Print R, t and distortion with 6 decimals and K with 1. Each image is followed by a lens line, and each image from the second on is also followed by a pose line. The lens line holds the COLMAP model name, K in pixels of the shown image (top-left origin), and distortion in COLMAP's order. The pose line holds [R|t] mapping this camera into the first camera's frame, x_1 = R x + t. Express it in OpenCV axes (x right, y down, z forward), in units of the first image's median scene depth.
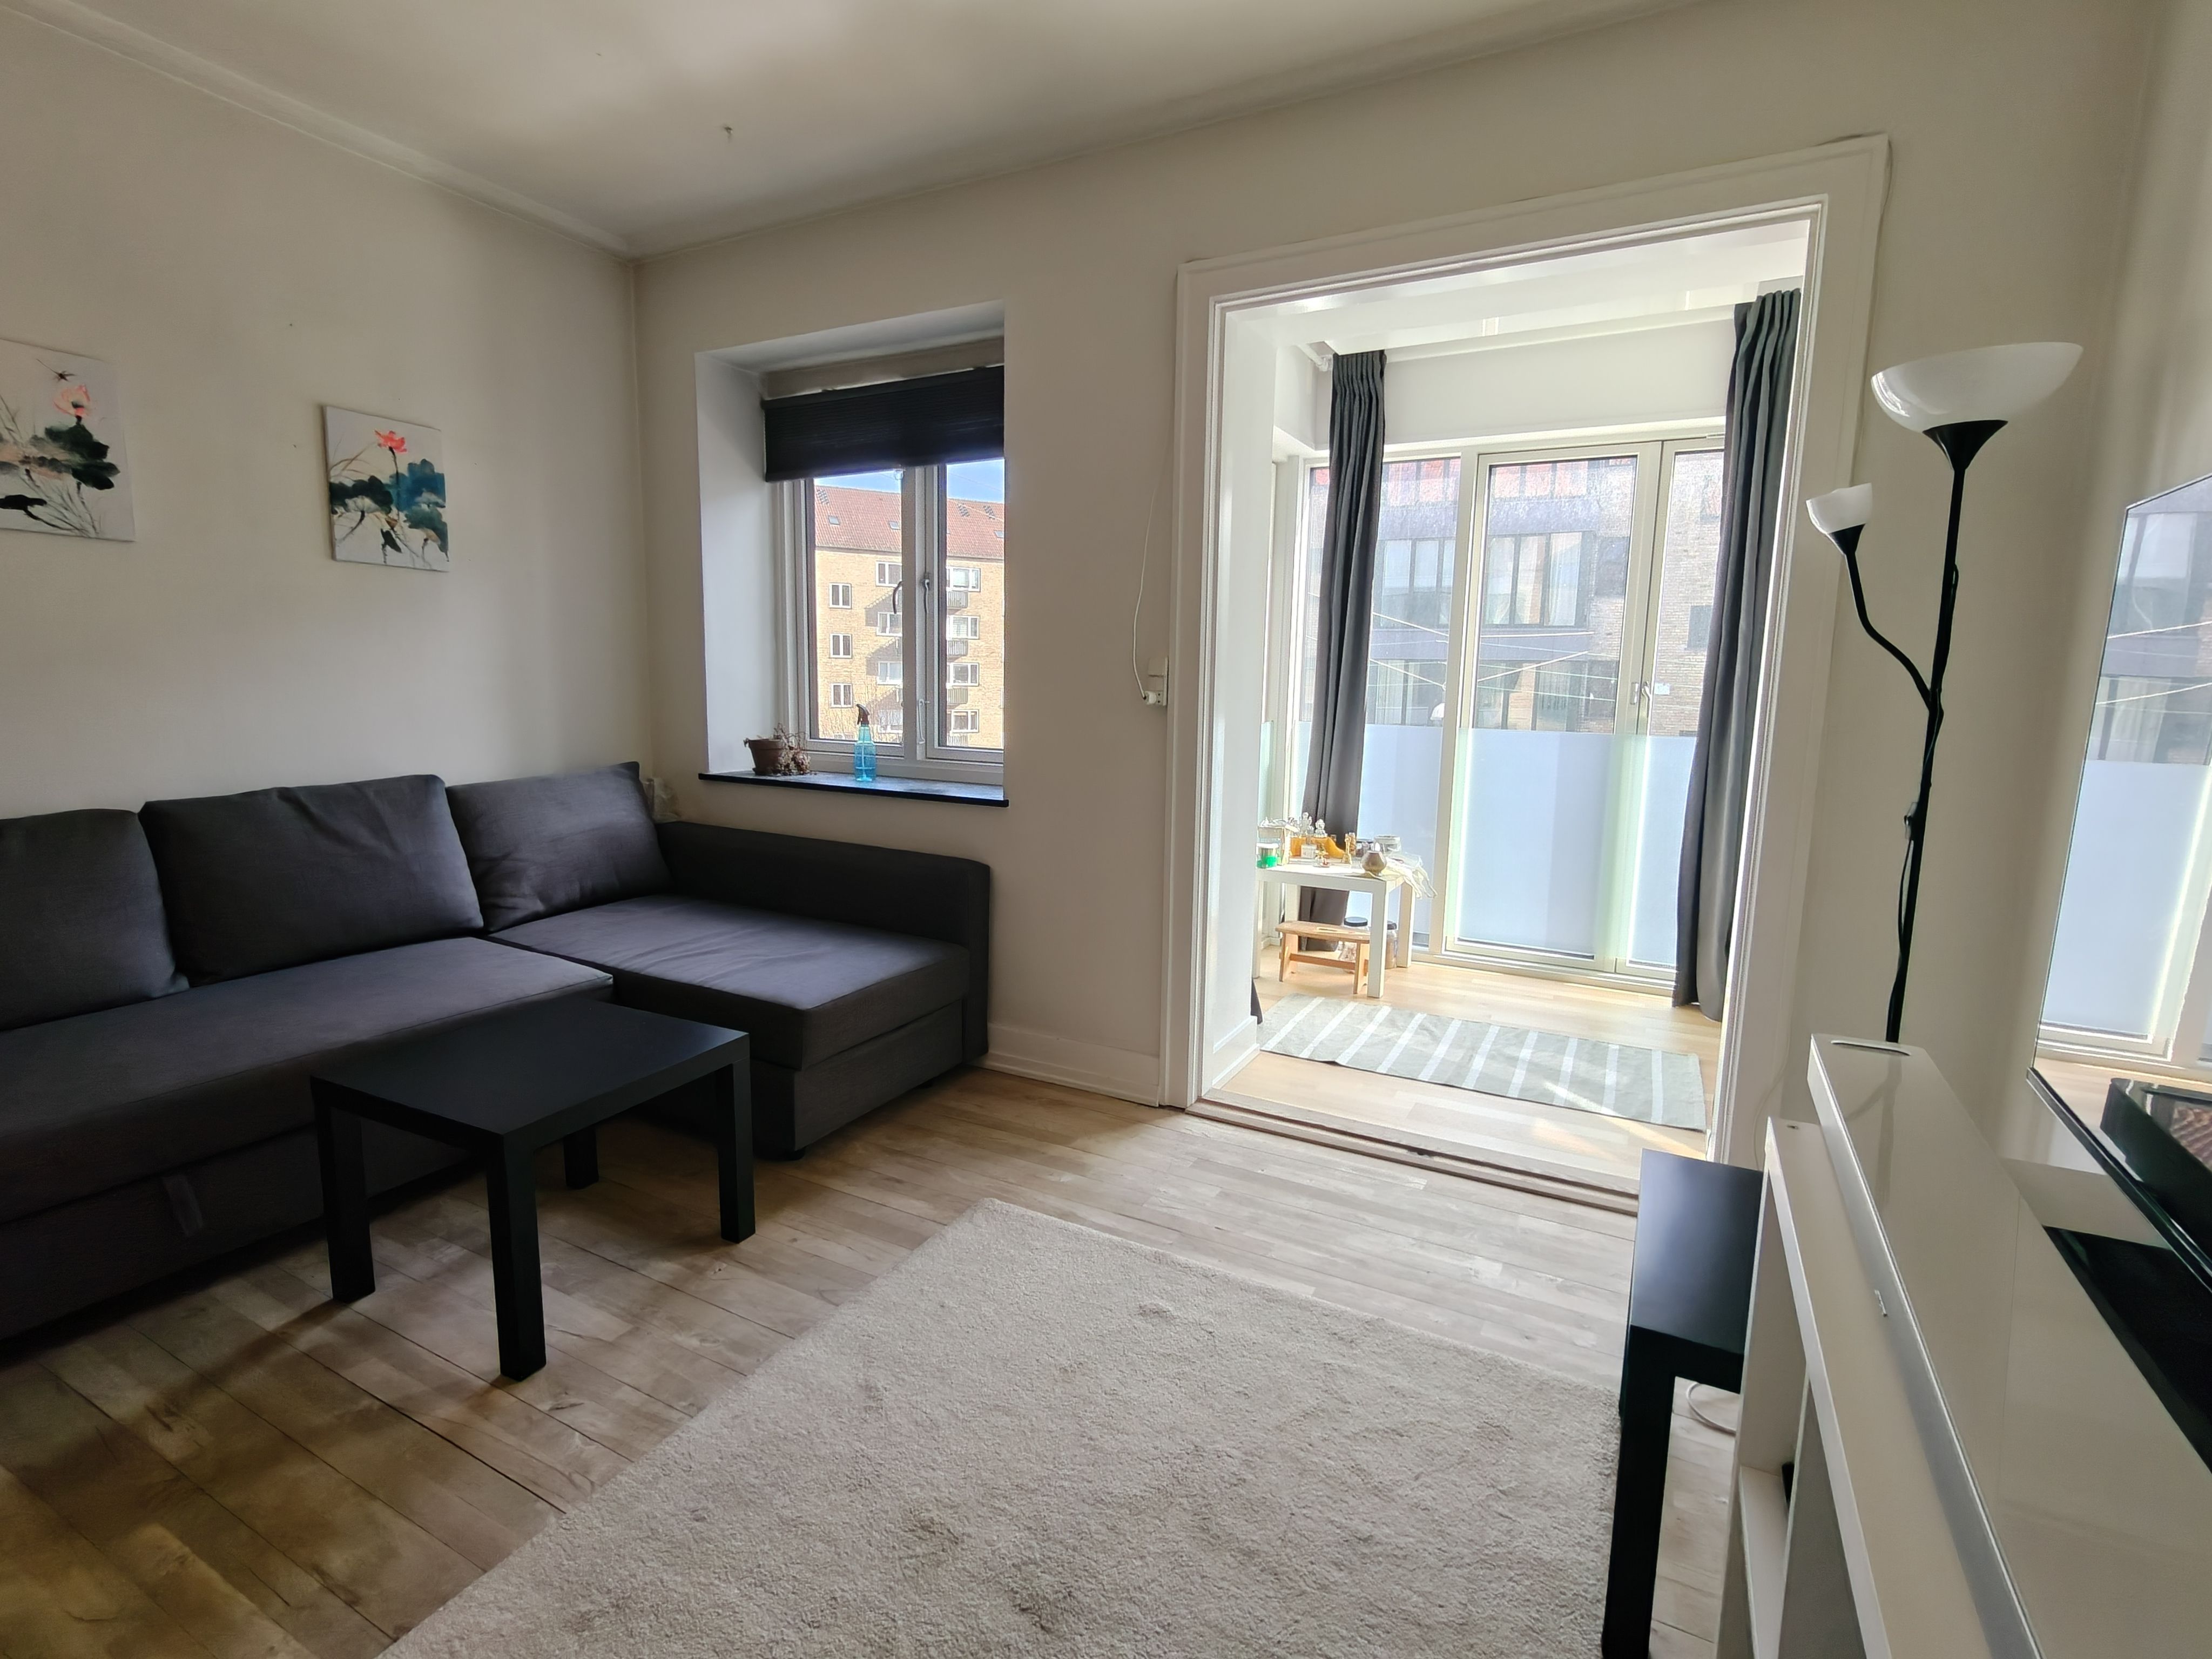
lens RADIAL K [[1039.7, 0, 1113.9], [0, 1039.7, 835.3], [0, 0, 1]] dist [-0.012253, 0.001069]
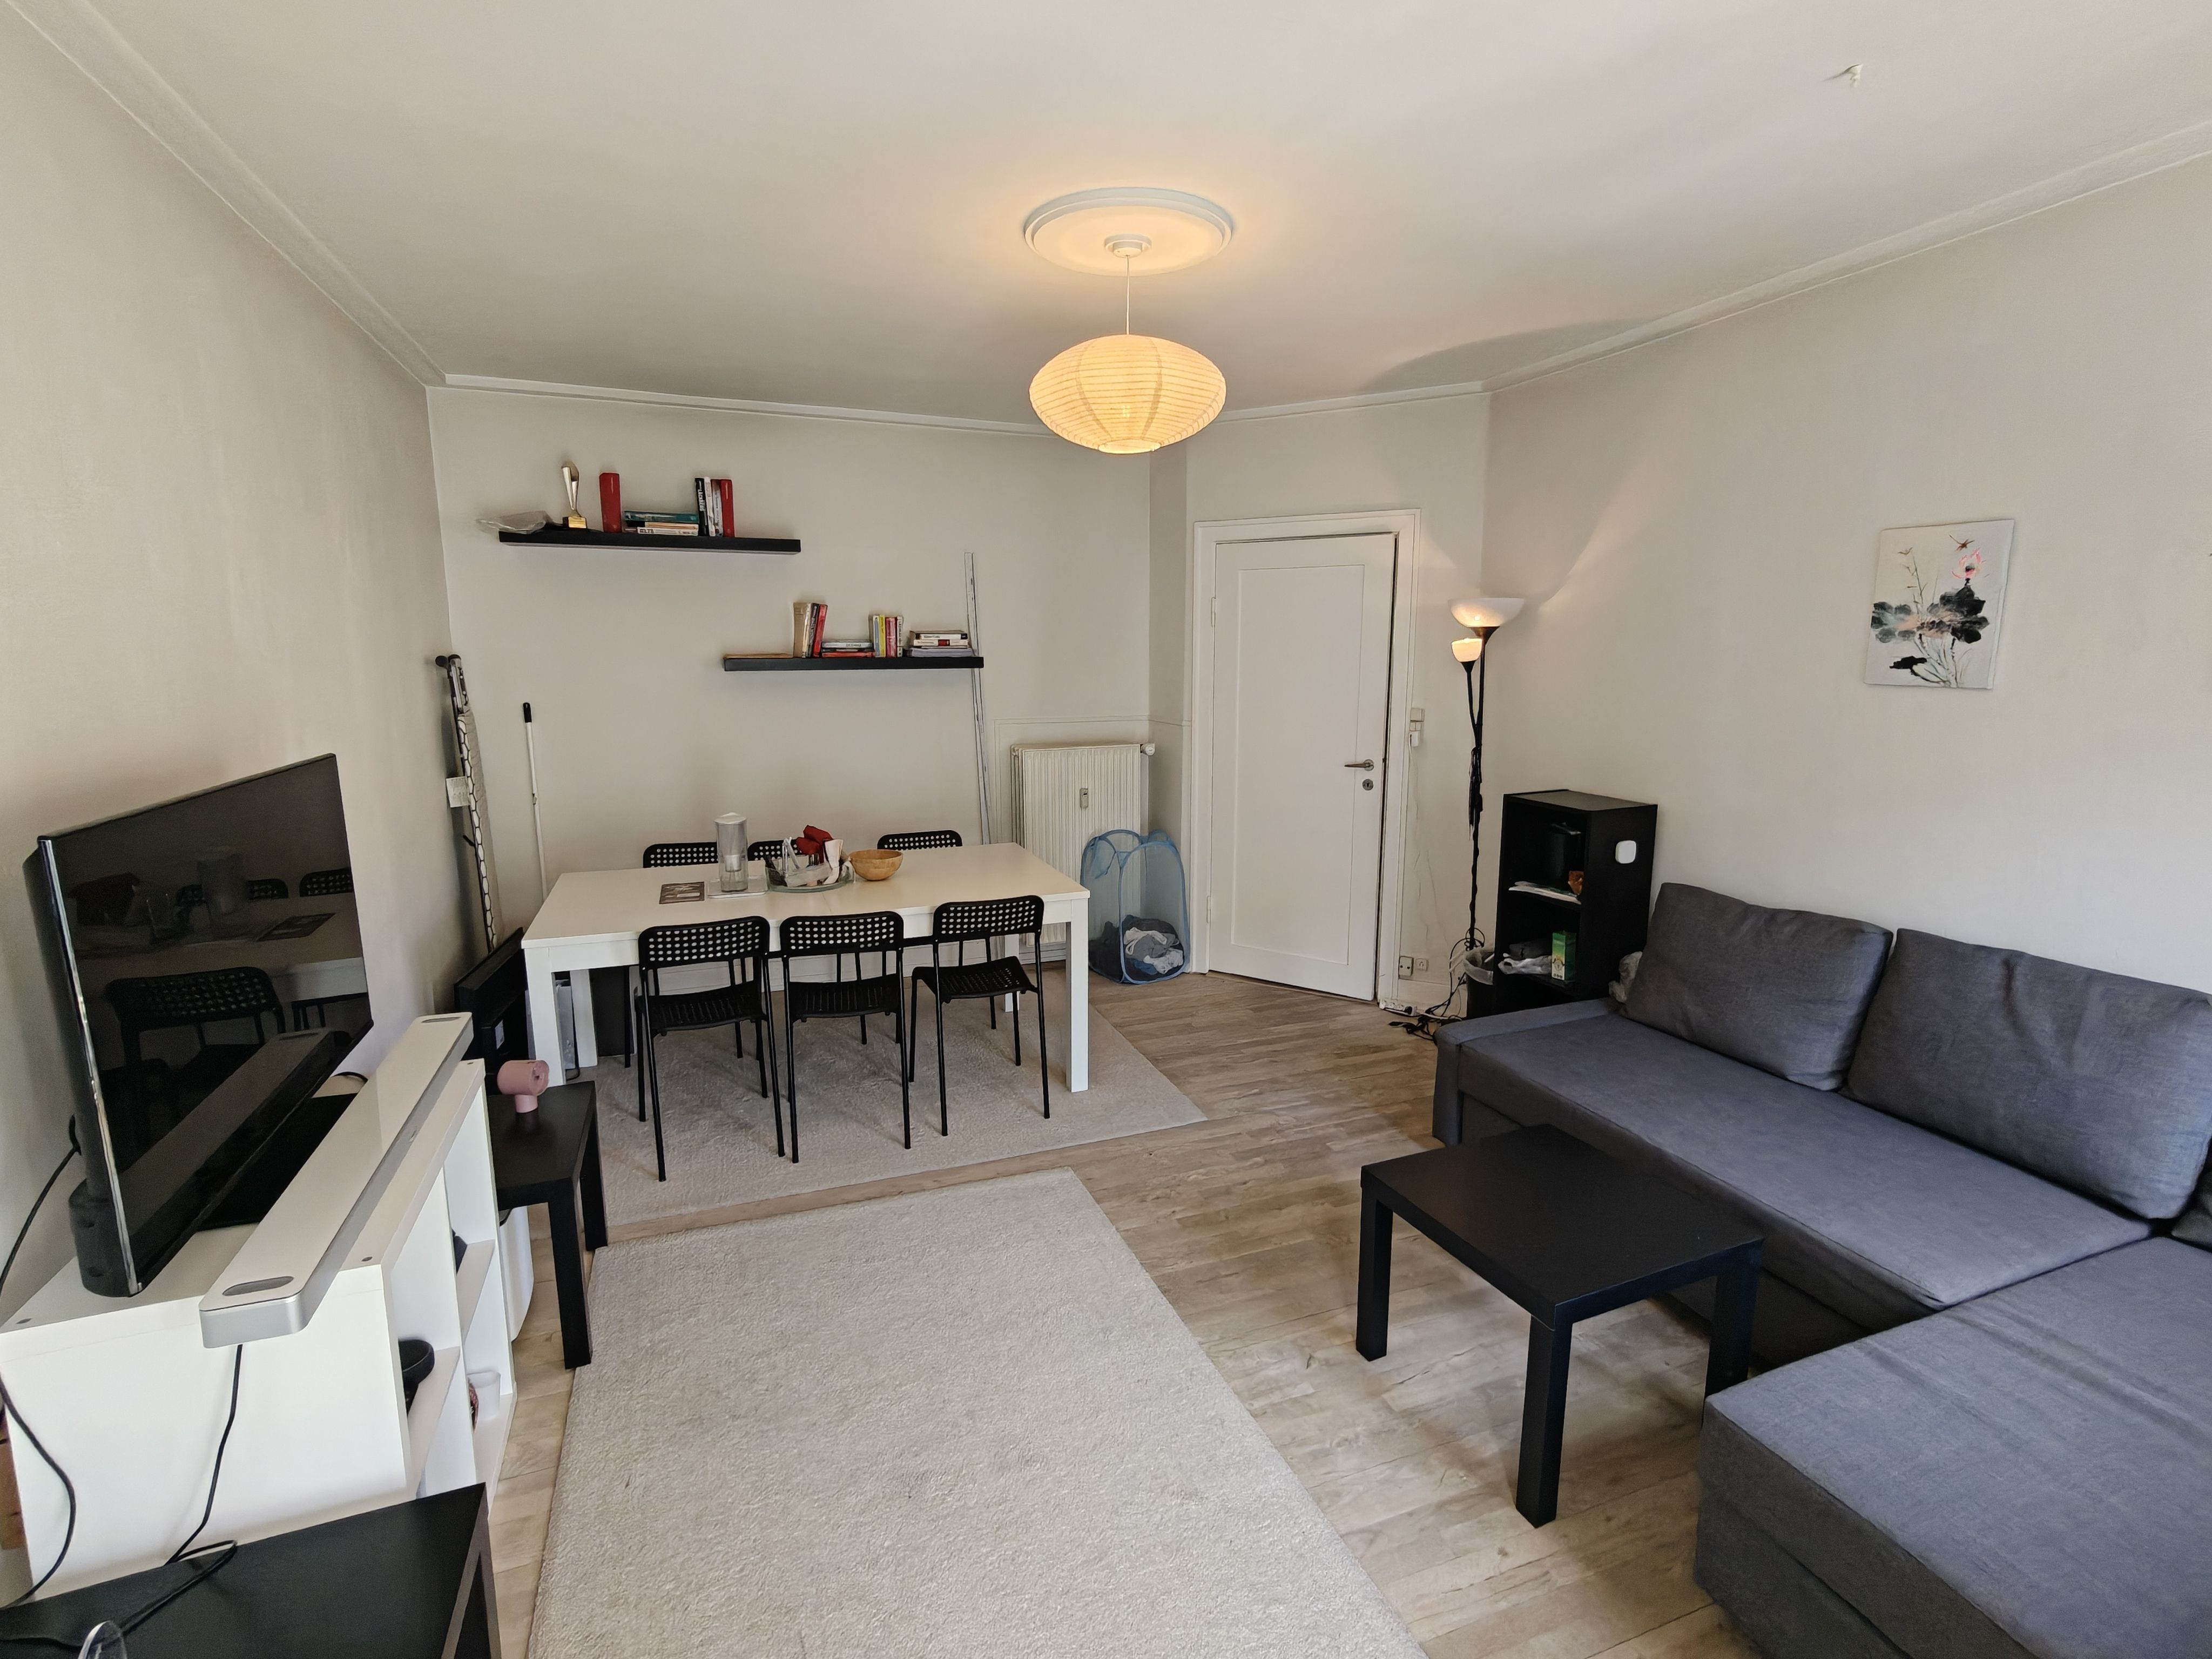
lens RADIAL K [[1039.7, 0, 1108.4], [0, 1039.7, 820.6], [0, 0, 1]] dist [-0.012253, 0.001069]
pose [[-0.657051, 0.103651, -0.746686, 0.428644], [-0.124416, 0.962009, 0.243022, -0.315268], [0.743508, 0.252578, -0.619193, 1.067475]]
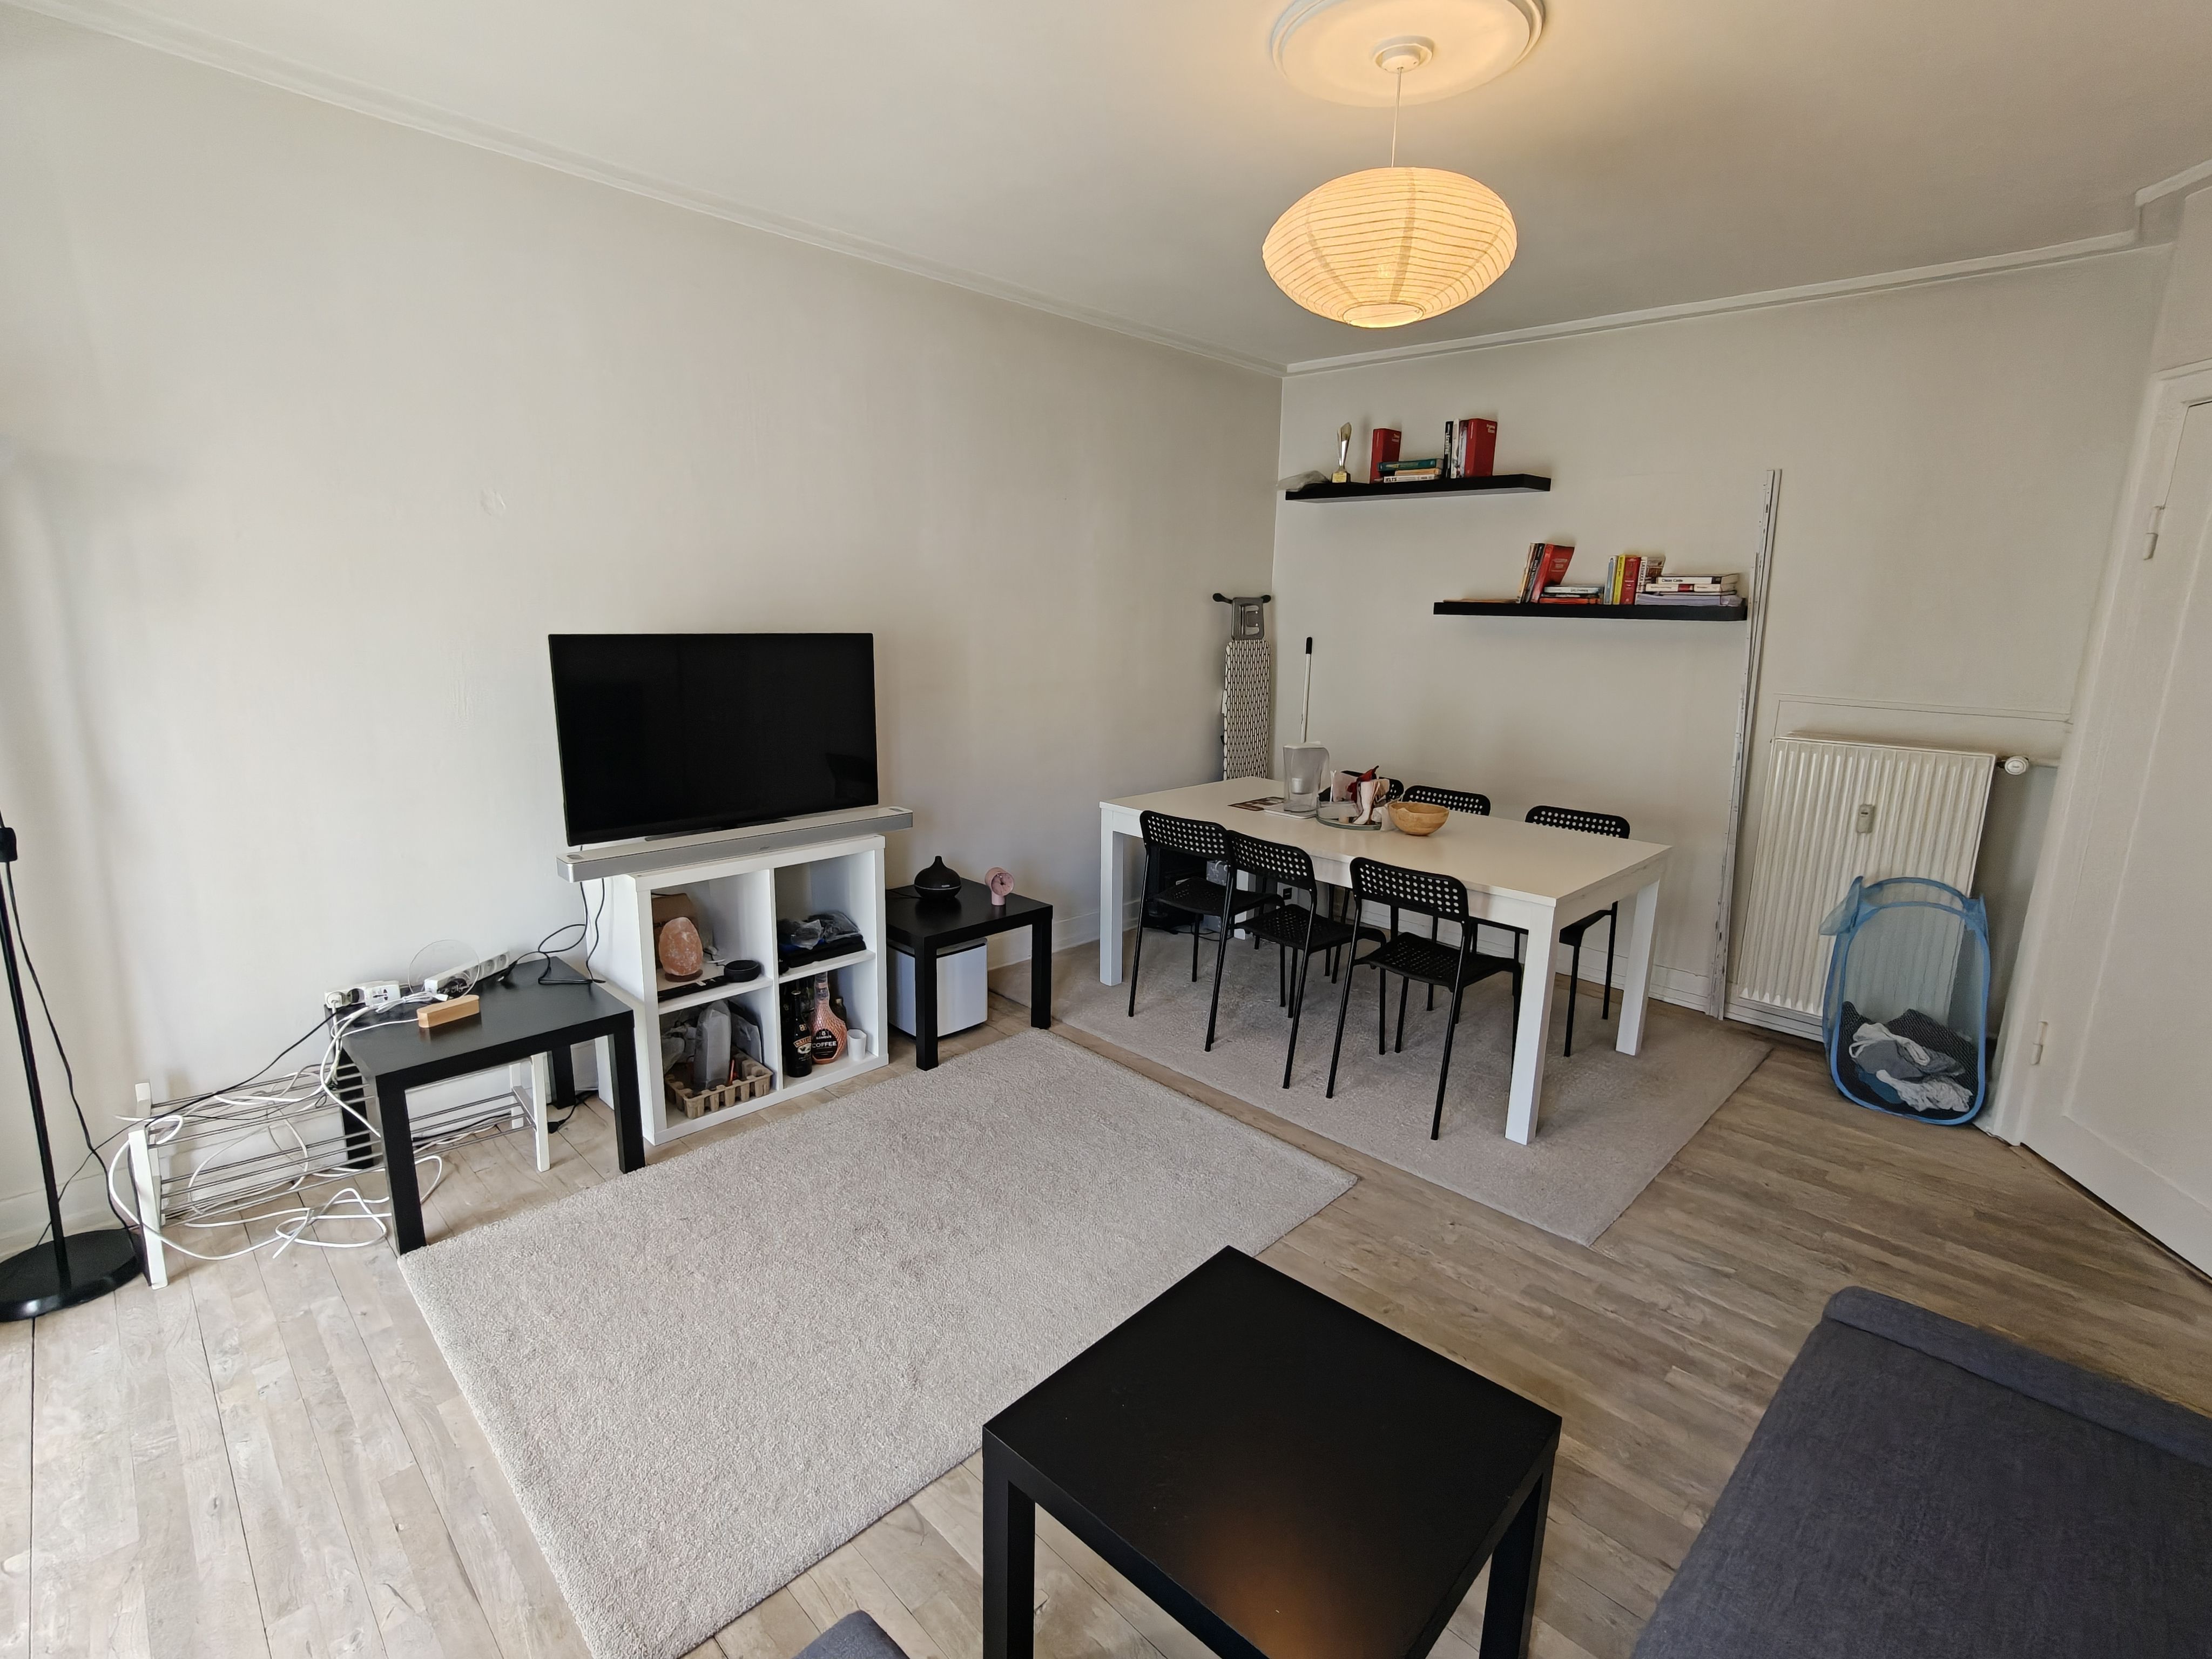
lens RADIAL K [[1039.7, 0, 1105.1], [0, 1039.7, 822.7], [0, 0, 1]] dist [-0.012253, 0.001069]
pose [[-0.955558, -0.104058, 0.275828, -0.515259], [-0.002961, 0.938974, 0.343976, -0.324342], [-0.294789, 0.327873, -0.897552, 1.310123]]
